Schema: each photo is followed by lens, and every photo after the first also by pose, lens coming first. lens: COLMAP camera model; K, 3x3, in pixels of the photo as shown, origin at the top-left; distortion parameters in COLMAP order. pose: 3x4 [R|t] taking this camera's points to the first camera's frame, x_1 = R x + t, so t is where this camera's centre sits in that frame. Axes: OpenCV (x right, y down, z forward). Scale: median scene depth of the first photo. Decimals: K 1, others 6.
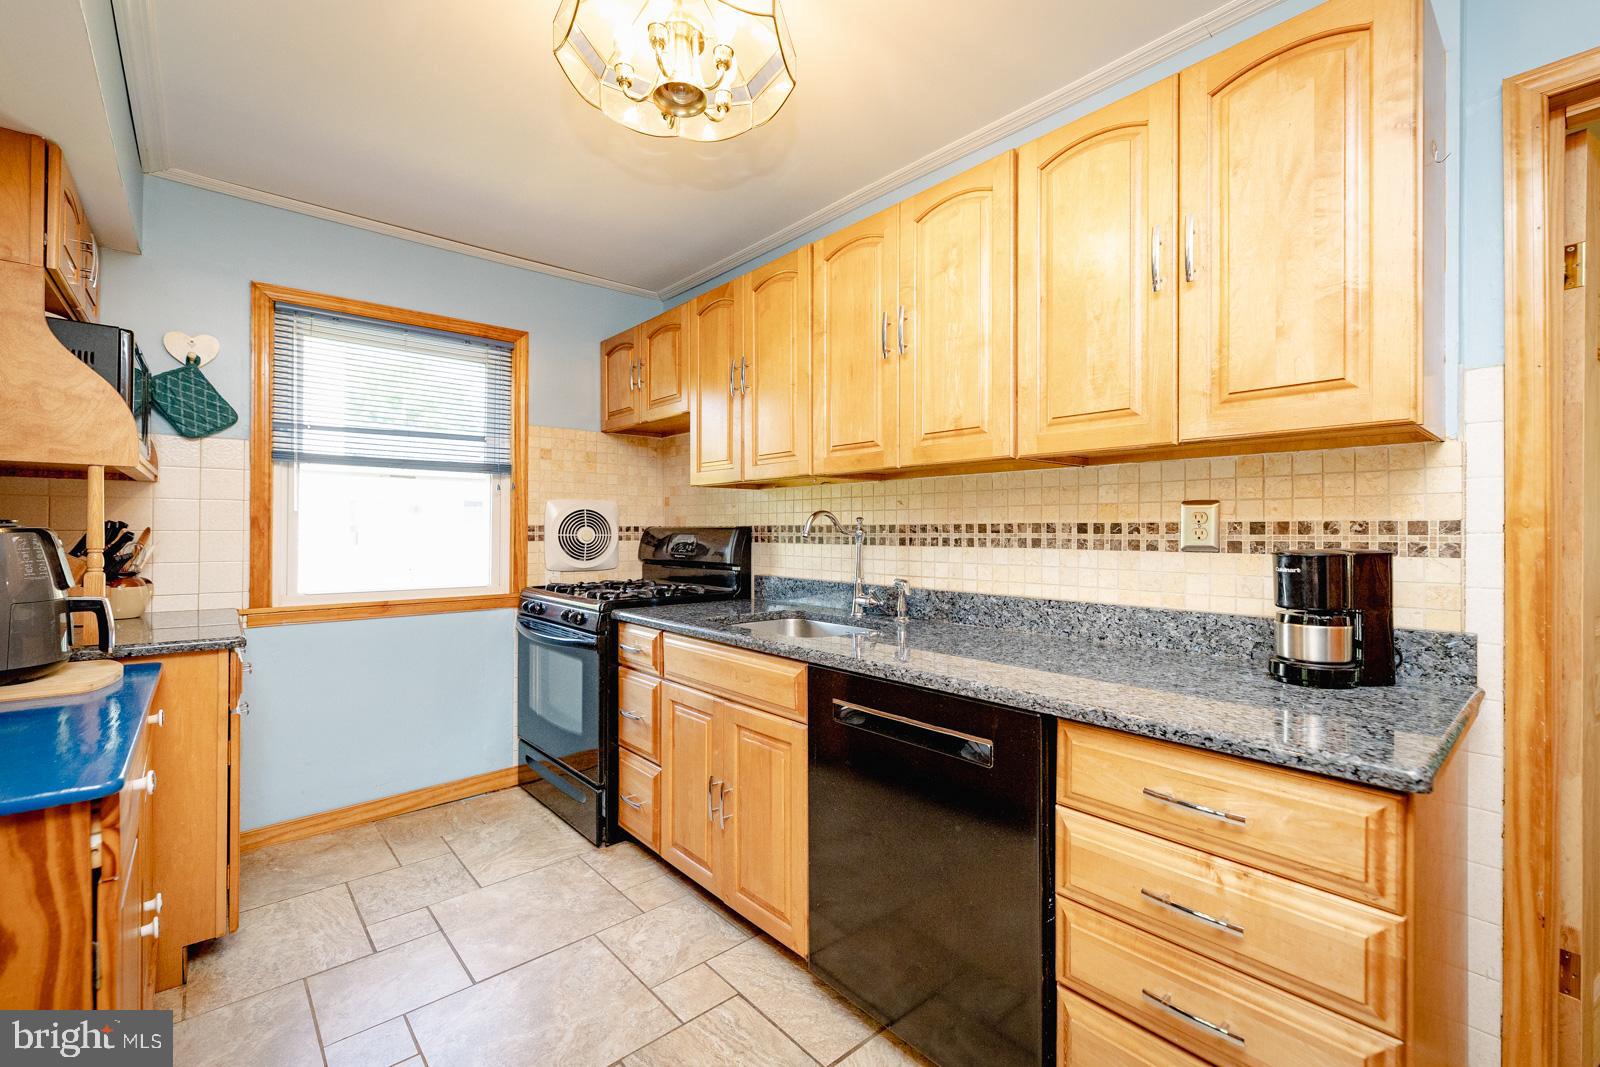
lens RADIAL K [[647.1, 0, 810.4], [0, 647.1, 527.7], [0, 0, 1]] dist [-0.002384, -0.000127]
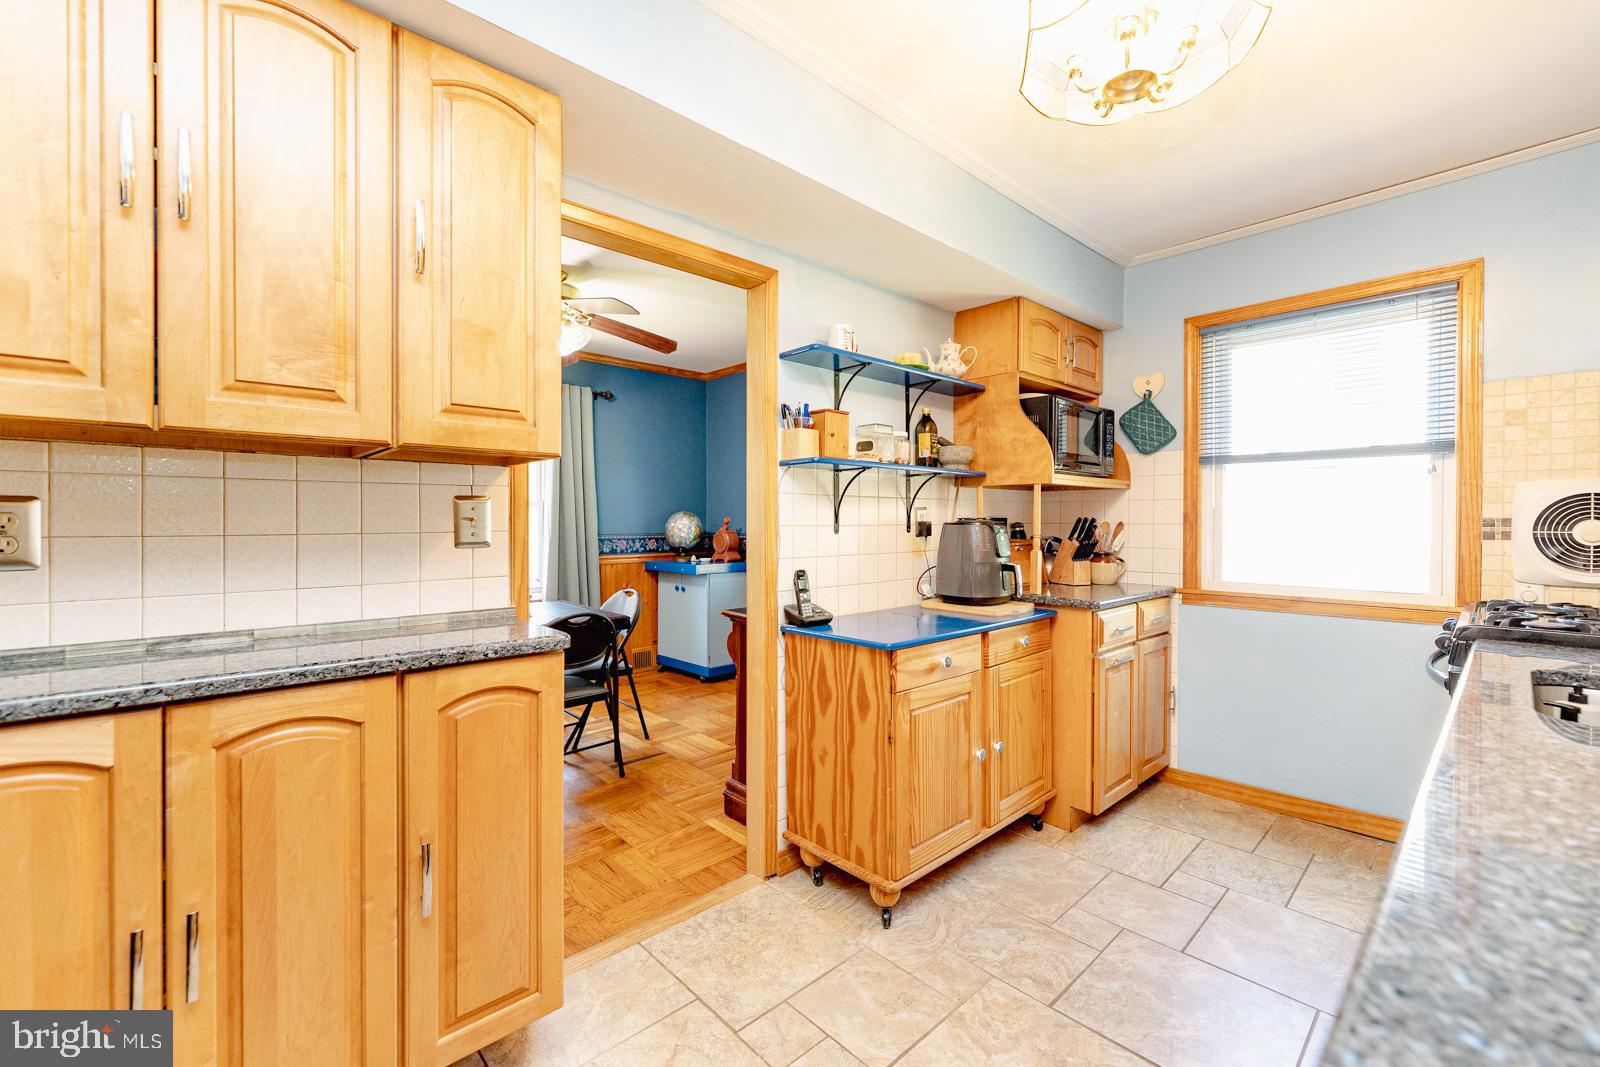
lens RADIAL K [[647.1, 0, 768.6], [0, 647.1, 525.3], [0, 0, 1]] dist [-0.002384, -0.000127]
pose [[0.017884, 0.002555, -0.999837, 0.450822], [-0.000395, 0.999997, 0.002548, 0.004570], [0.999840, 0.000349, 0.017885, 0.262909]]
